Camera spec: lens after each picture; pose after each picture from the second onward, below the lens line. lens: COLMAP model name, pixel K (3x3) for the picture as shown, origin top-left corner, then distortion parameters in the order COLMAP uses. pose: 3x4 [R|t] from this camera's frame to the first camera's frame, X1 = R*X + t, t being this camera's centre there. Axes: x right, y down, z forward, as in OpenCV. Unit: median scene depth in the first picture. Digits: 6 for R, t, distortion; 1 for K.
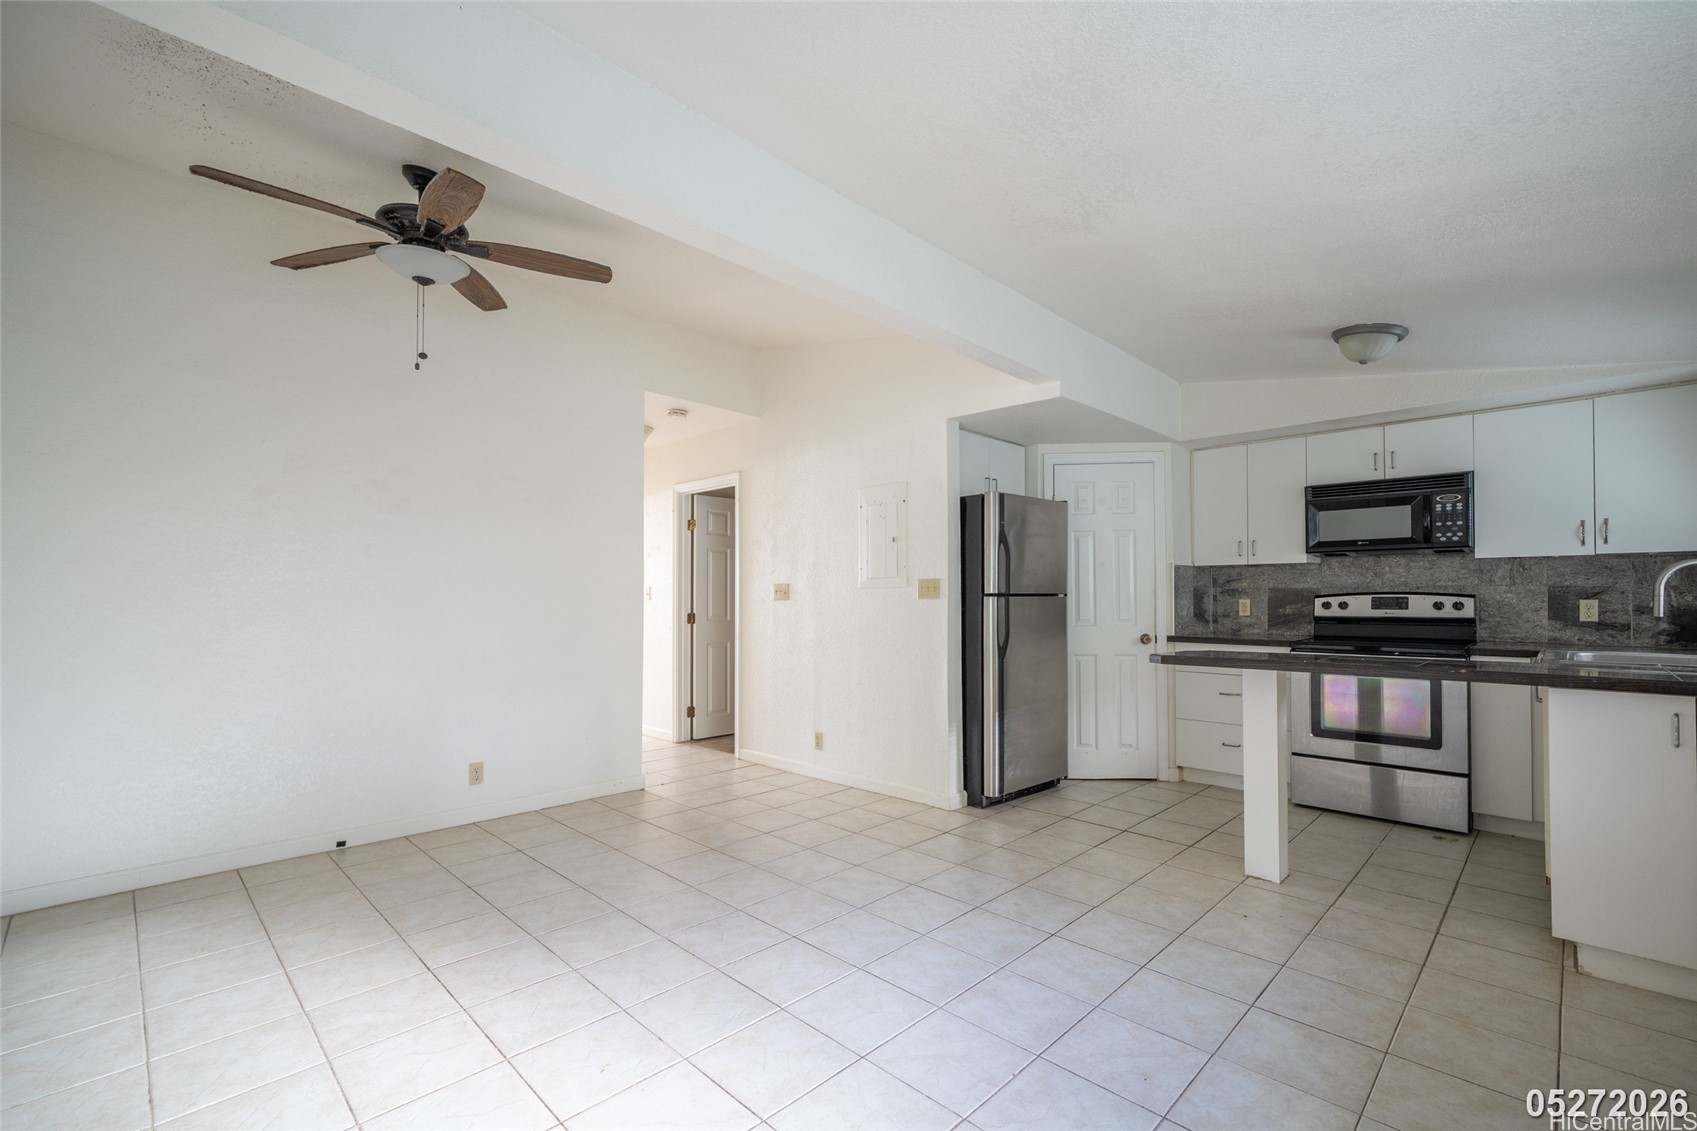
lens RADIAL K [[735.6, 0, 856.4], [0, 735.6, 594.4], [0, 0, 1]] dist [-0.002875, -0.000085]
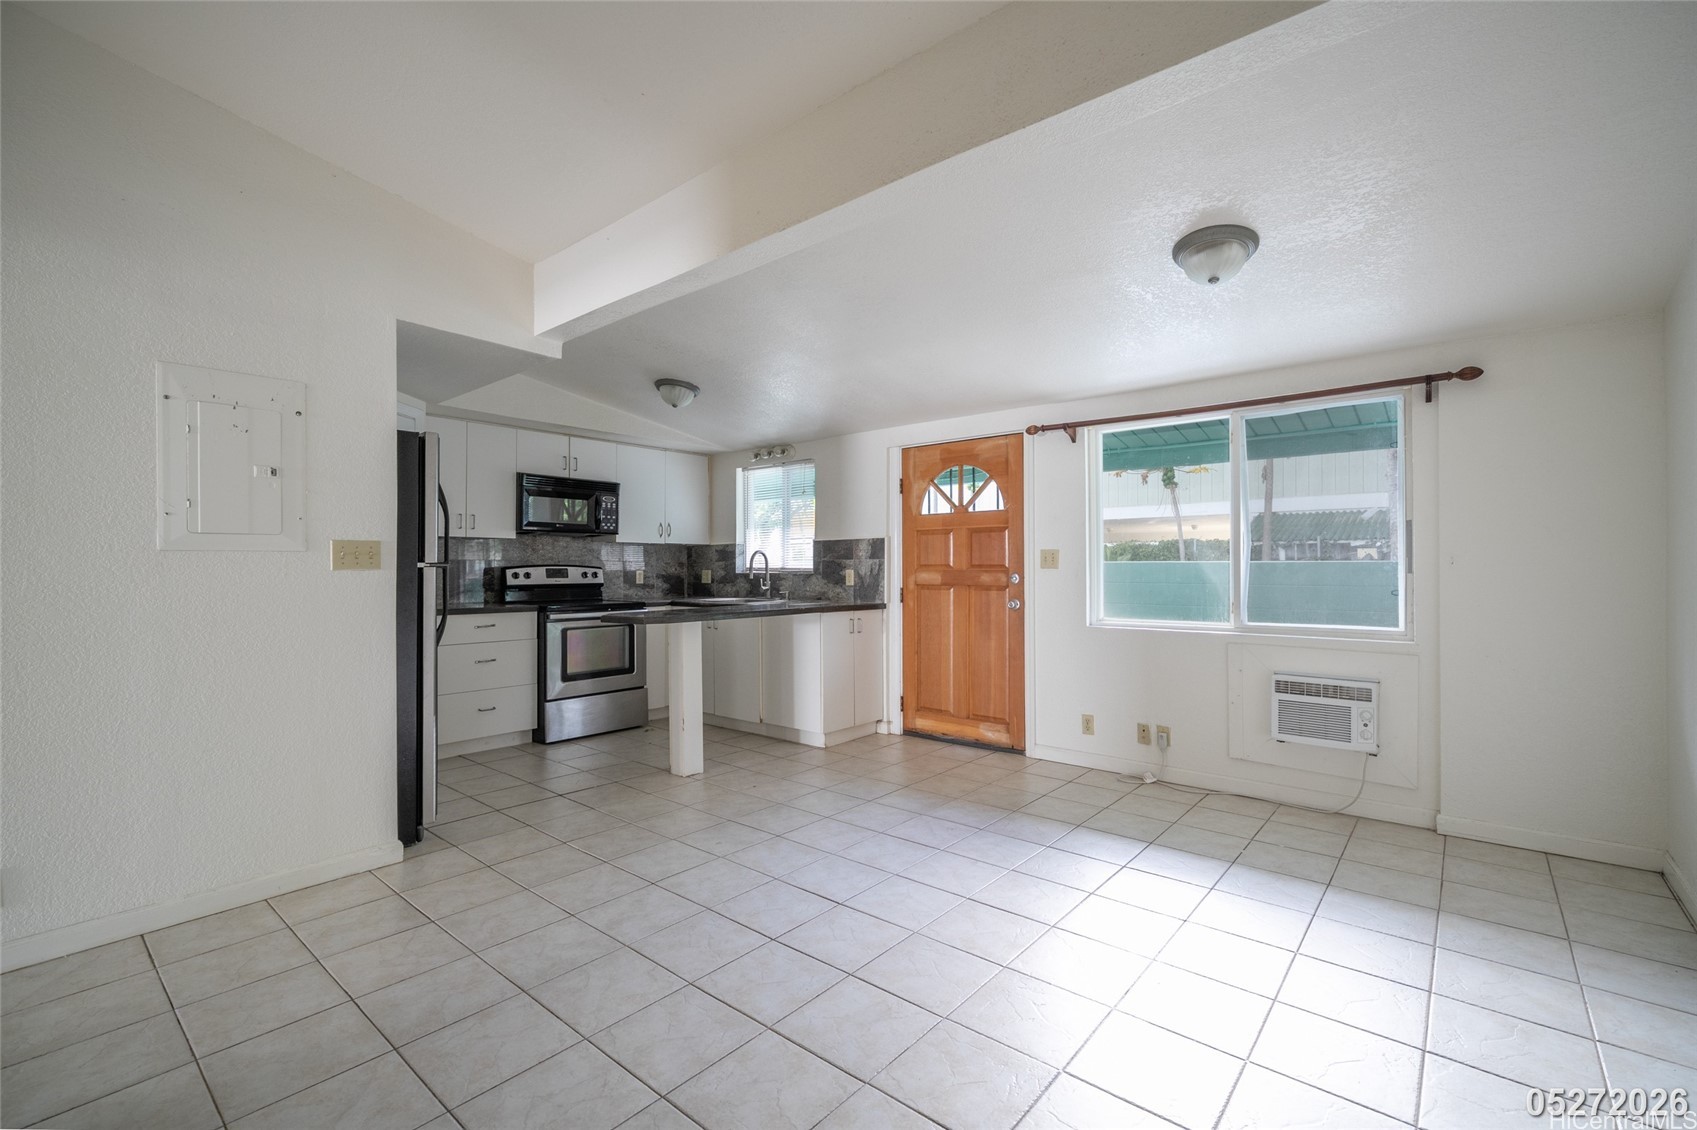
lens RADIAL K [[735.6, 0, 870.6], [0, 735.6, 571.6], [0, 0, 1]] dist [-0.002875, -0.000085]
pose [[-0.089477, -0.002490, 0.995986, -0.627849], [-0.005849, 0.999981, 0.001975, 0.003434], [-0.995972, -0.005648, -0.089490, 0.600269]]
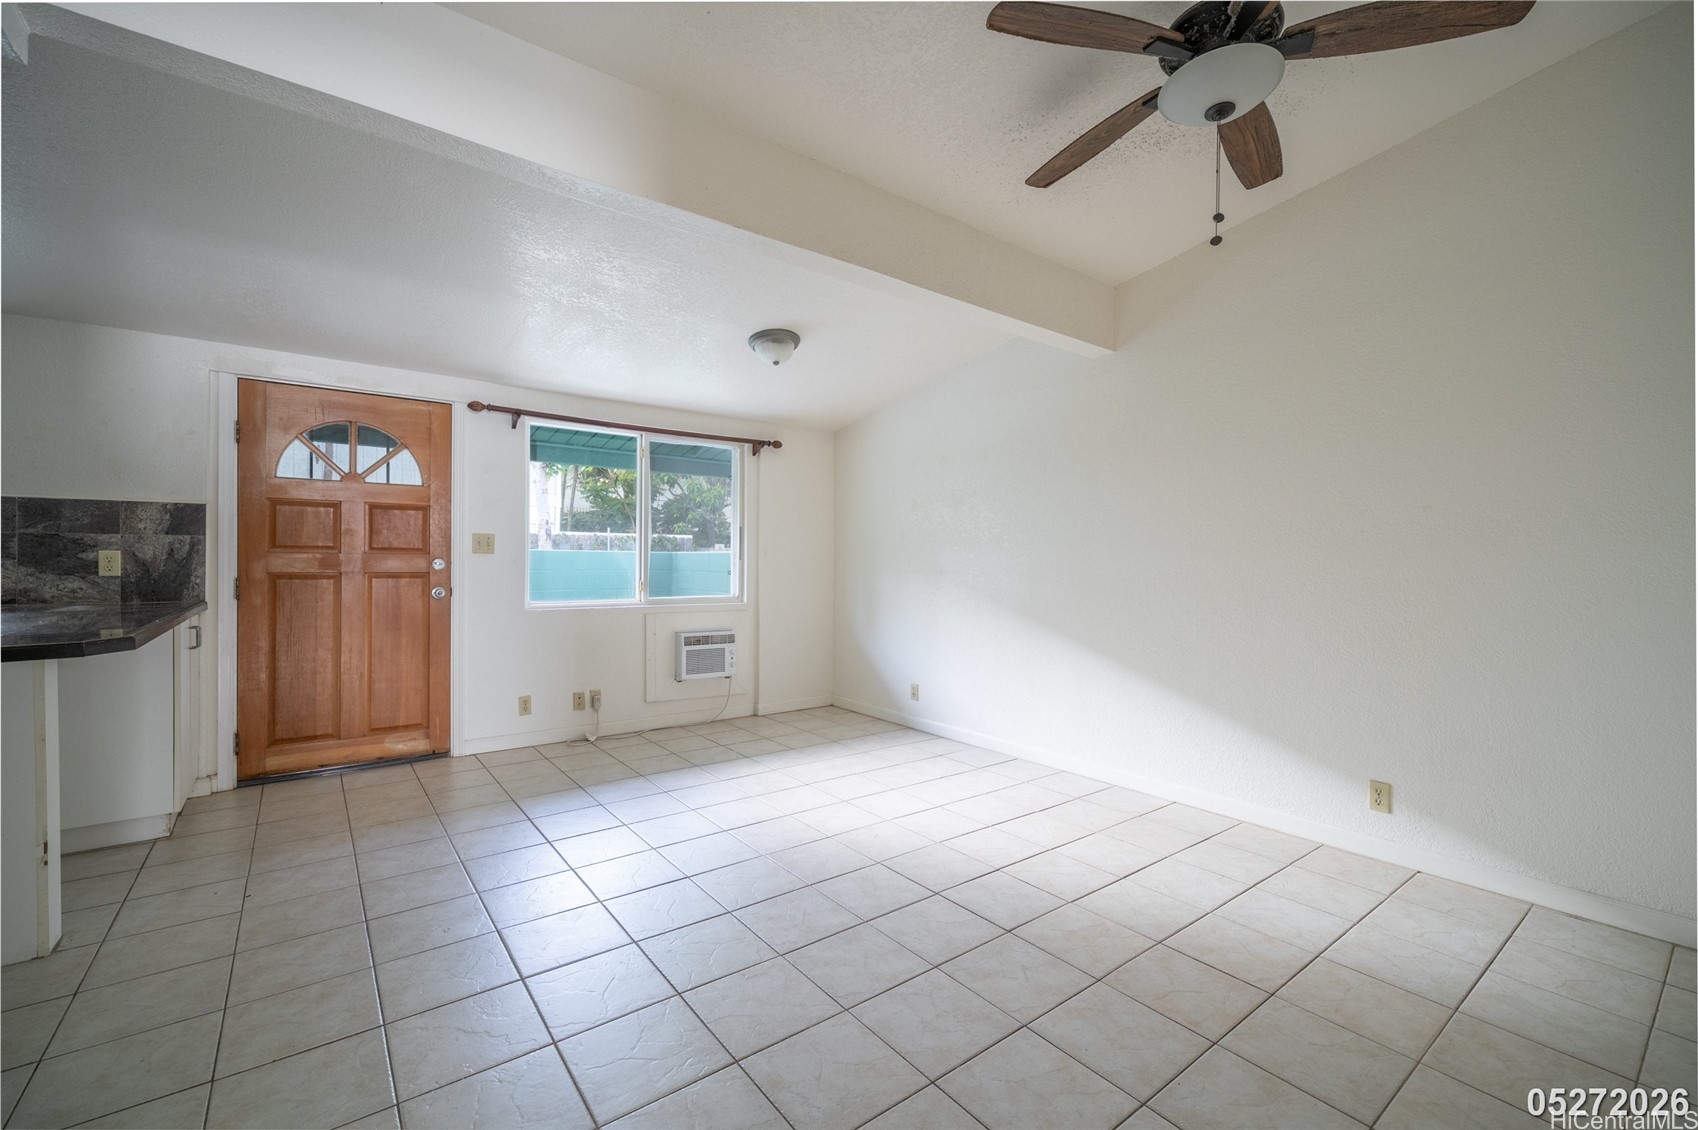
lens RADIAL K [[736.0, 0, 856.3], [0, 736.0, 560.5], [0, 0, 1]] dist [-0.002875, -0.000085]
pose [[-0.993003, -0.015444, 0.117077, -0.208646], [-0.015591, 0.999878, -0.000342, 0.001576], [-0.117058, -0.002165, -0.993123, 1.229487]]
